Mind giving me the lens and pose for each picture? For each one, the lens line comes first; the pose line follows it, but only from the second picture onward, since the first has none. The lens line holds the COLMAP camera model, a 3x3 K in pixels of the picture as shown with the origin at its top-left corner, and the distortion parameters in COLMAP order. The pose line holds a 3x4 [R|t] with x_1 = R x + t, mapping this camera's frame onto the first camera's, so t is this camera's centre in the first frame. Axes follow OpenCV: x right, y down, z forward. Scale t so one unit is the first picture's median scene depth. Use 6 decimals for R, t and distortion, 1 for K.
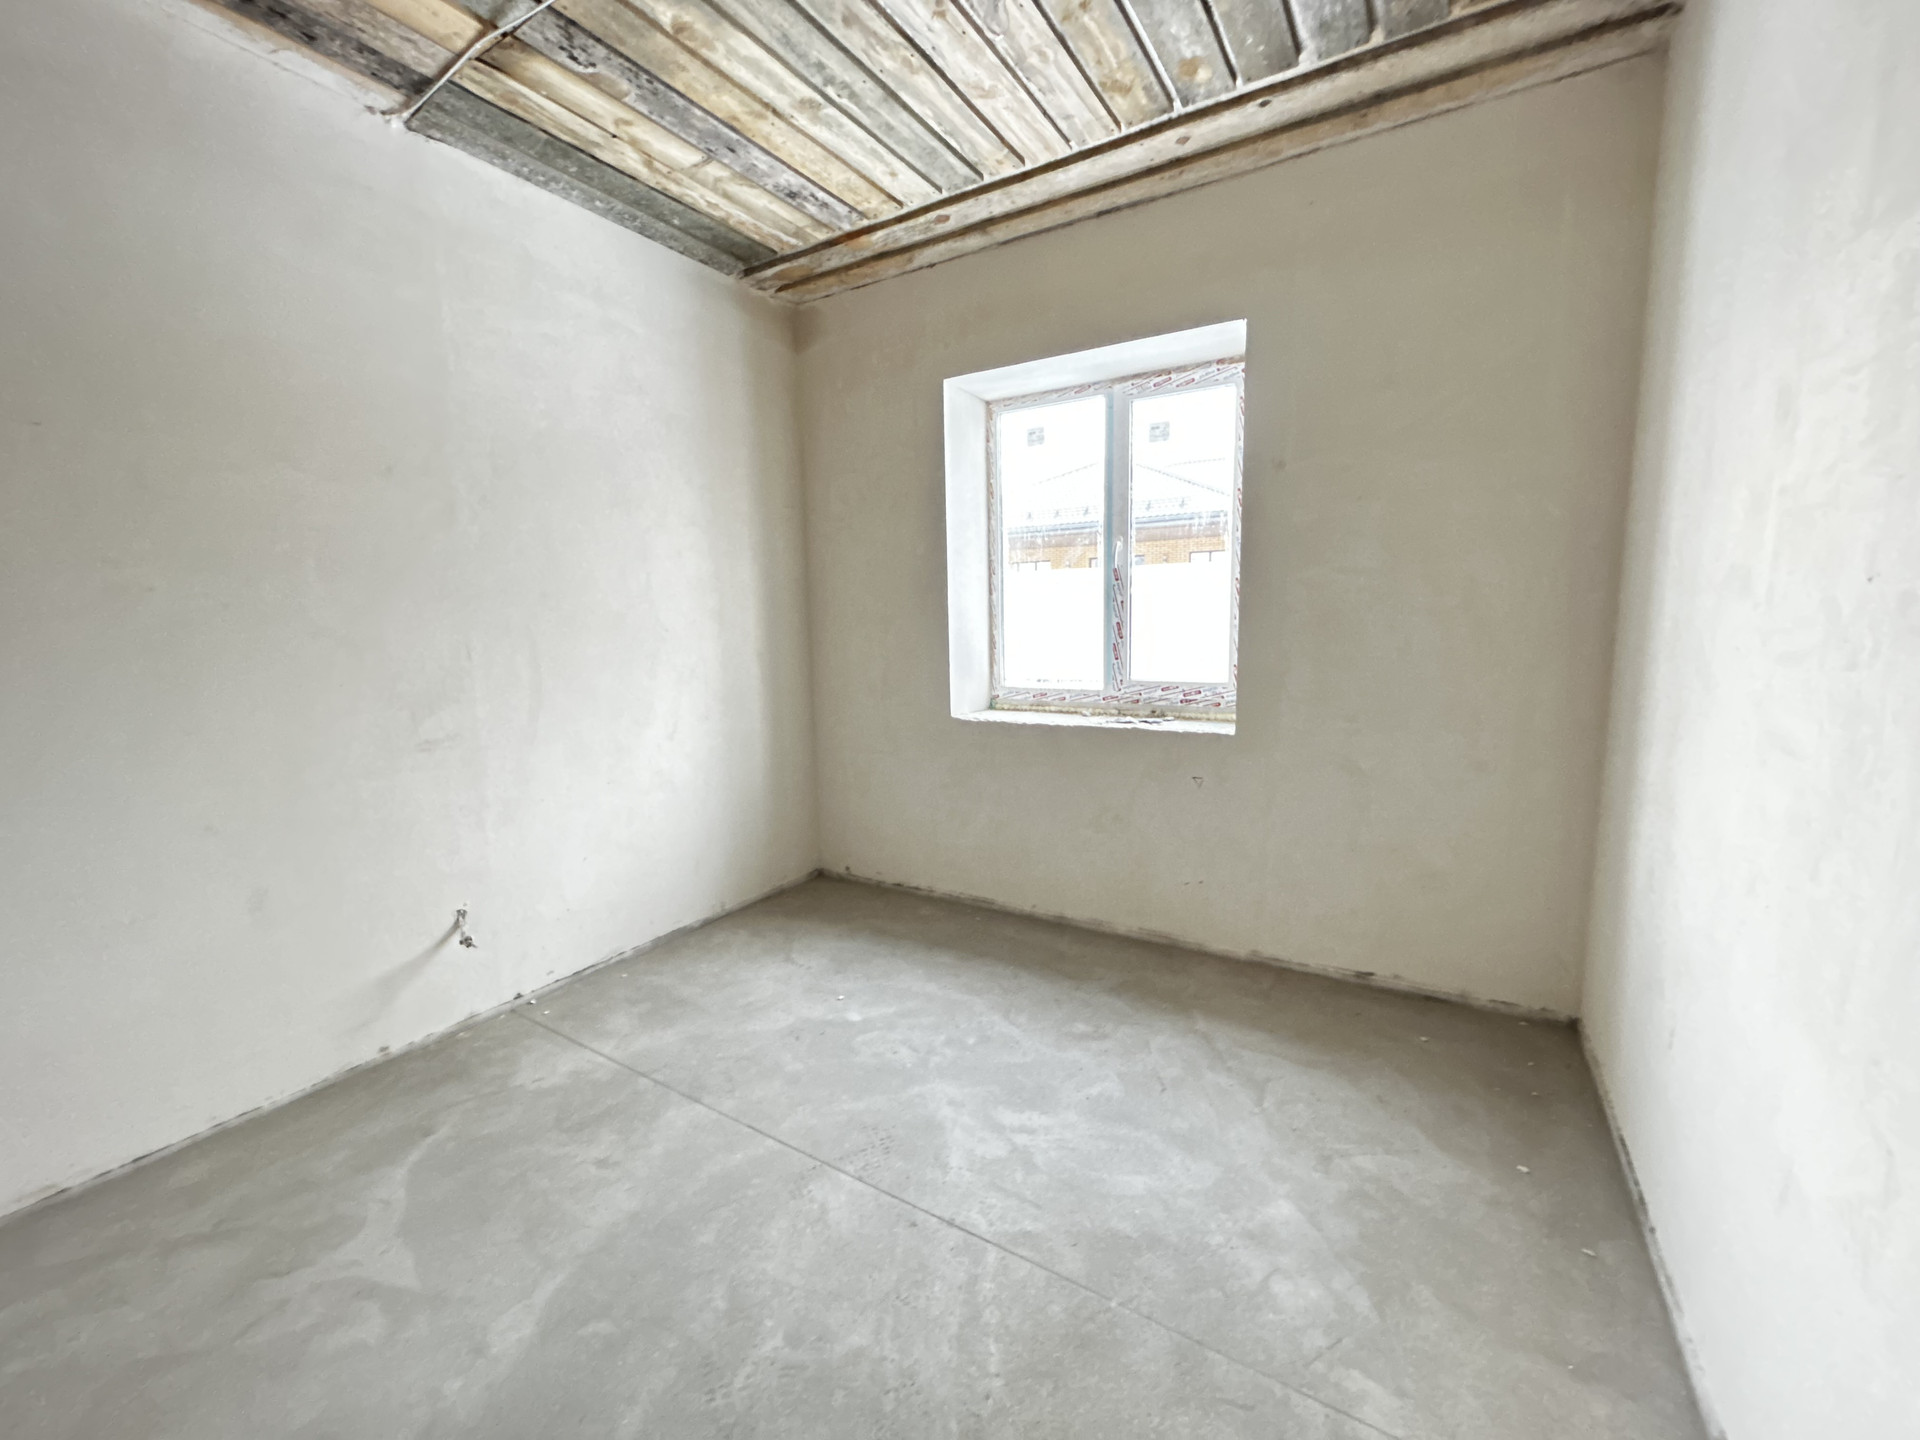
lens RADIAL K [[776.1, 0, 960.2], [0, 776.1, 717.9], [0, 0, 1]] dist [-0.000988, 0.000774]
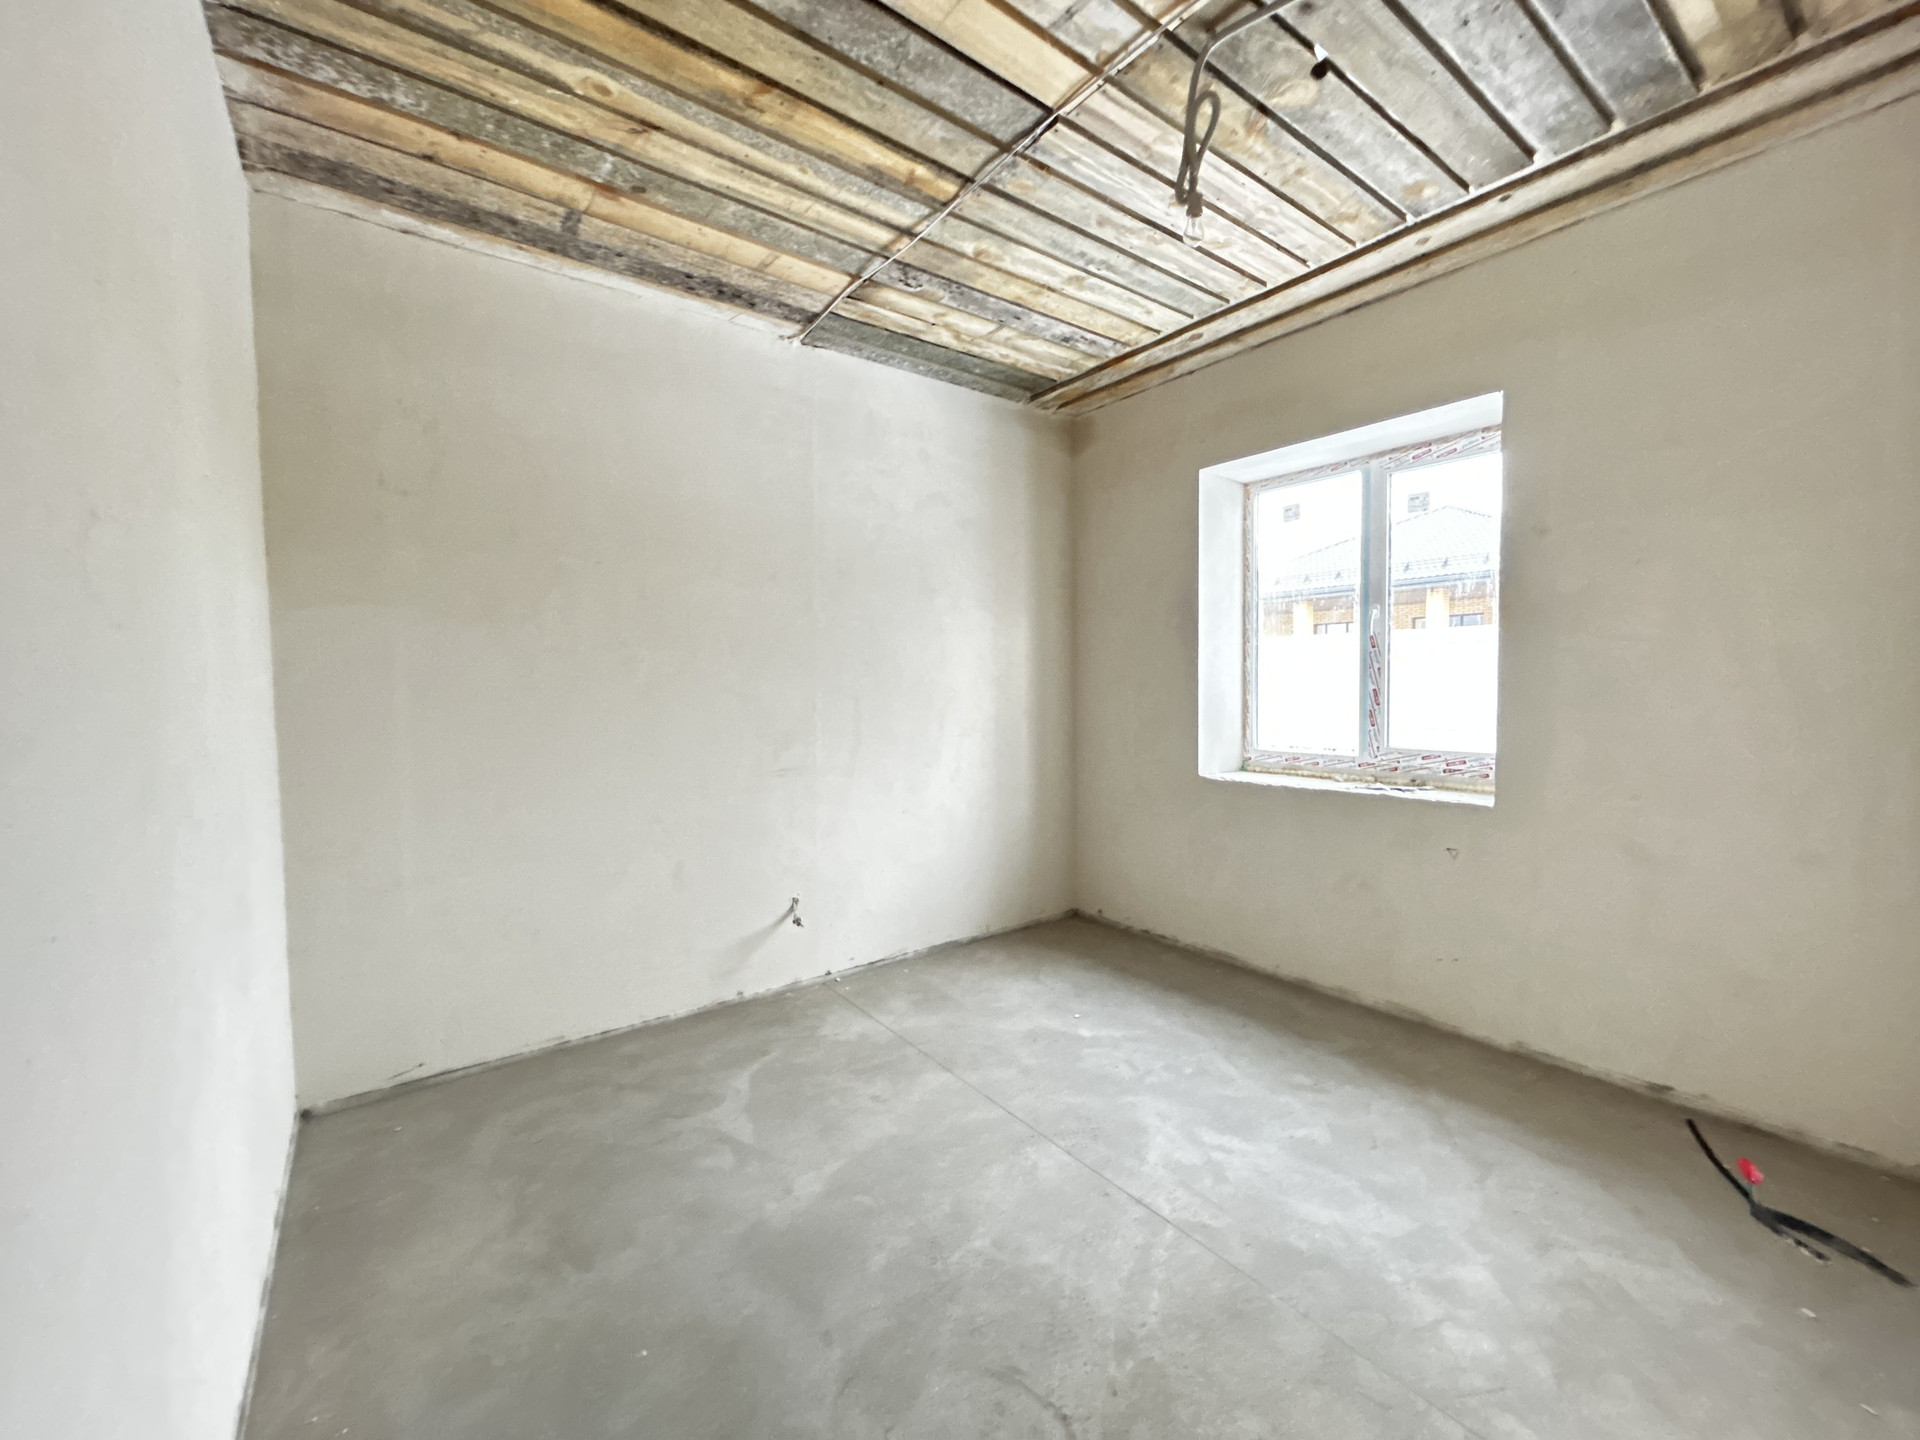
lens RADIAL K [[776.1, 0, 959.9], [0, 776.1, 716.4], [0, 0, 1]] dist [-0.000988, 0.000774]
pose [[0.930497, 0.025251, -0.365428, 0.101003], [-0.055101, 0.995918, -0.071487, 0.017944], [0.362131, 0.086654, 0.928091, -0.165290]]
